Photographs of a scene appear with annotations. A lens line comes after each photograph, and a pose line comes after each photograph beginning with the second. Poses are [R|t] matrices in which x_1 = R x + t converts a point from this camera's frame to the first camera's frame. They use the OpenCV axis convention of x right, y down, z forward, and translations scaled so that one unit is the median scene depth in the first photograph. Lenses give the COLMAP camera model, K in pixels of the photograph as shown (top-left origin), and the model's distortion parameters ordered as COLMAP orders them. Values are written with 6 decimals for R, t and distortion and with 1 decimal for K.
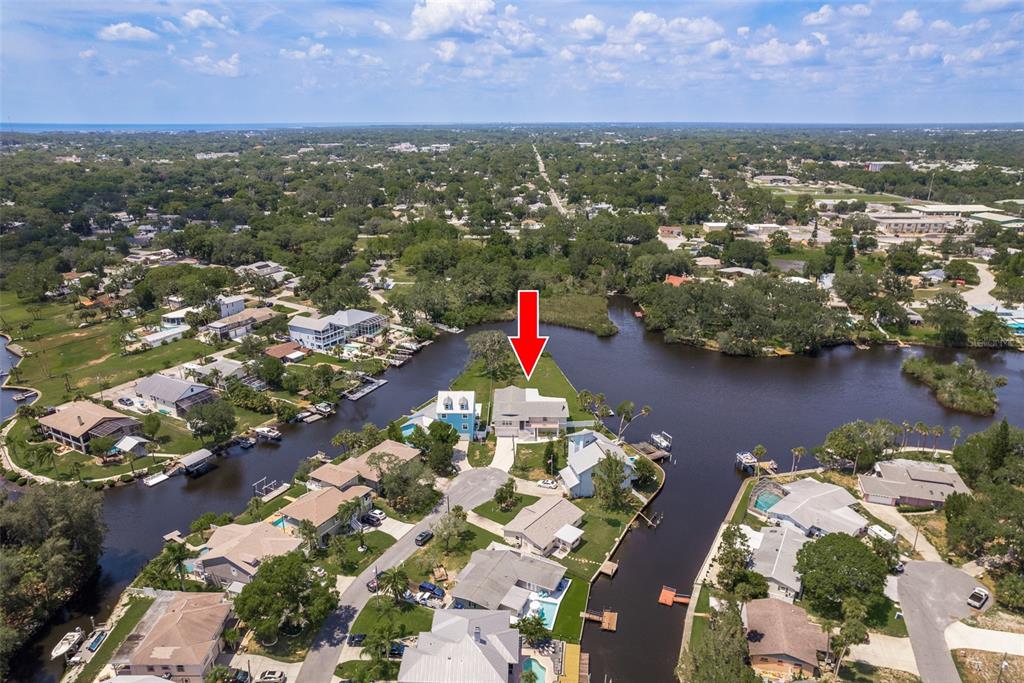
lens RADIAL K [[678.1, 0, 512.0], [0, 678.1, 341.5], [0, 0, 1]] dist [-0.030109, 0.005741]
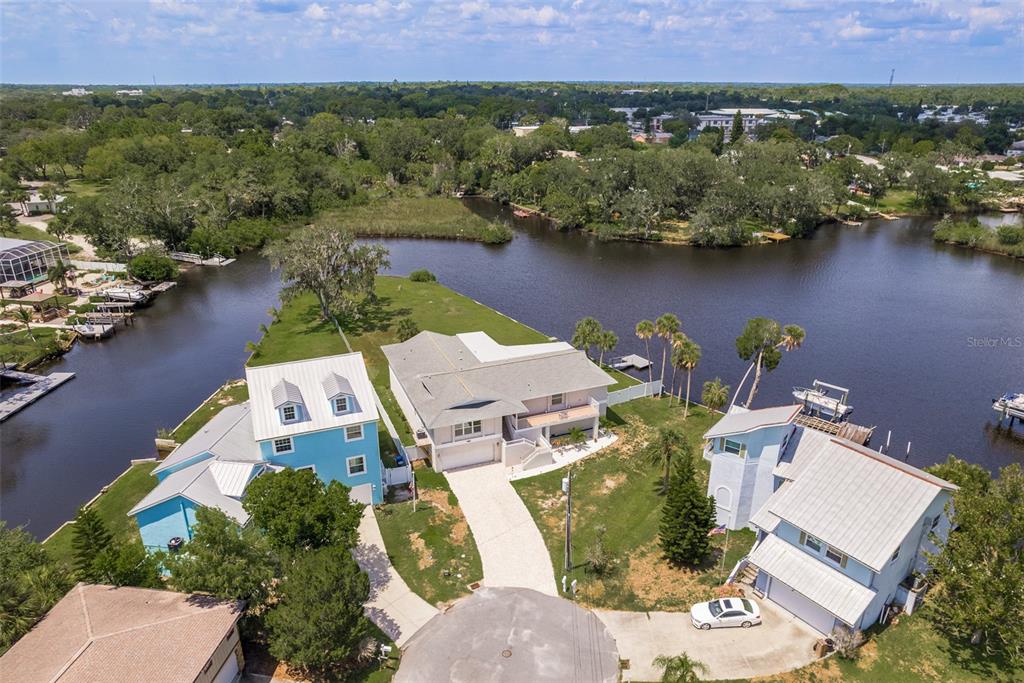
lens RADIAL K [[678.1, 0, 512.0], [0, 678.1, 341.5], [0, 0, 1]] dist [-0.030109, 0.005741]
pose [[0.922778, -0.141039, 0.358592, -0.084939], [0.124791, 0.989837, 0.068188, 0.043995], [-0.364565, -0.018174, 0.931001, 0.537686]]
